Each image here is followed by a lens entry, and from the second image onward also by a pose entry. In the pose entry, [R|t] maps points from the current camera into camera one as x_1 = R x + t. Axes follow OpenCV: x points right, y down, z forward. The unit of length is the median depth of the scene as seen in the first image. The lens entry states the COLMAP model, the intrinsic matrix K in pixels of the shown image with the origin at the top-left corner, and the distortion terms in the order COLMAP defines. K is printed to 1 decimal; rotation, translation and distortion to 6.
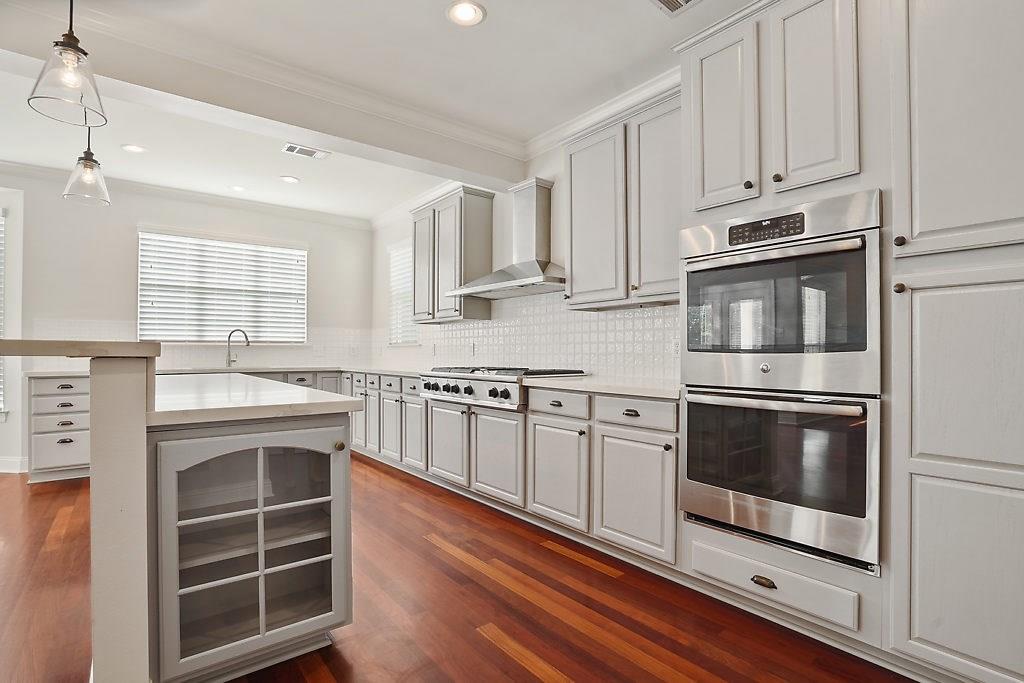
lens RADIAL K [[501.9, 0, 493.2], [0, 501.9, 358.8], [0, 0, 1]] dist [-0.020937, 0.002240]
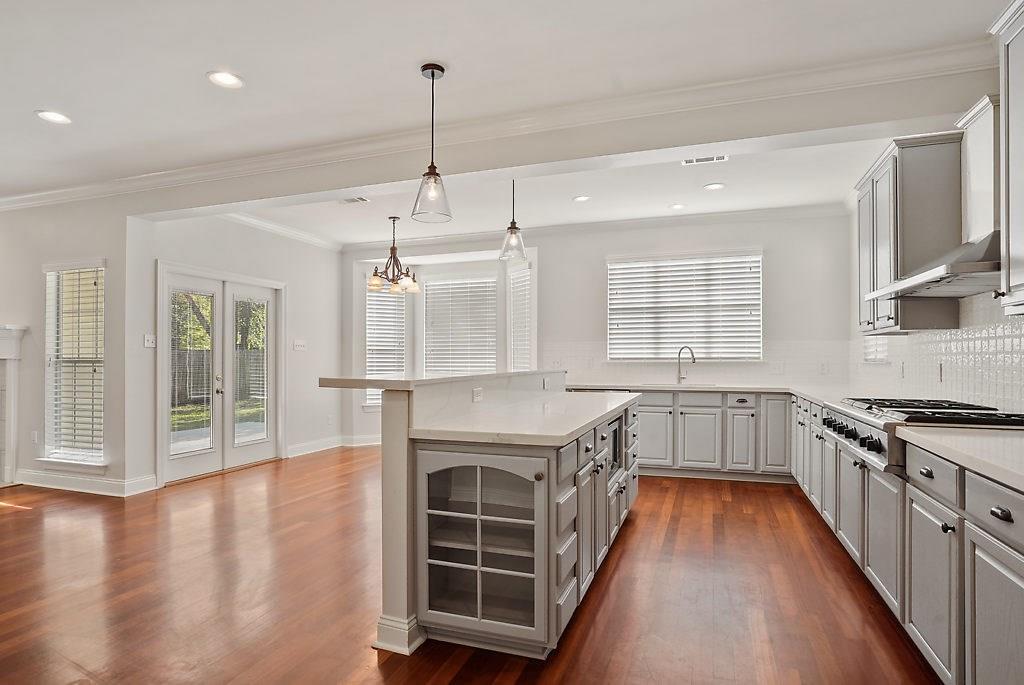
lens RADIAL K [[574.4, 0, 532.0], [0, 574.4, 358.4], [0, 0, 1]] dist [-0.014731, 0.000446]
pose [[0.540977, 0.001554, -0.841036, 0.354456], [-0.006868, 0.999973, -0.002571, -0.037305], [0.841010, 0.007167, 0.540973, 0.155692]]
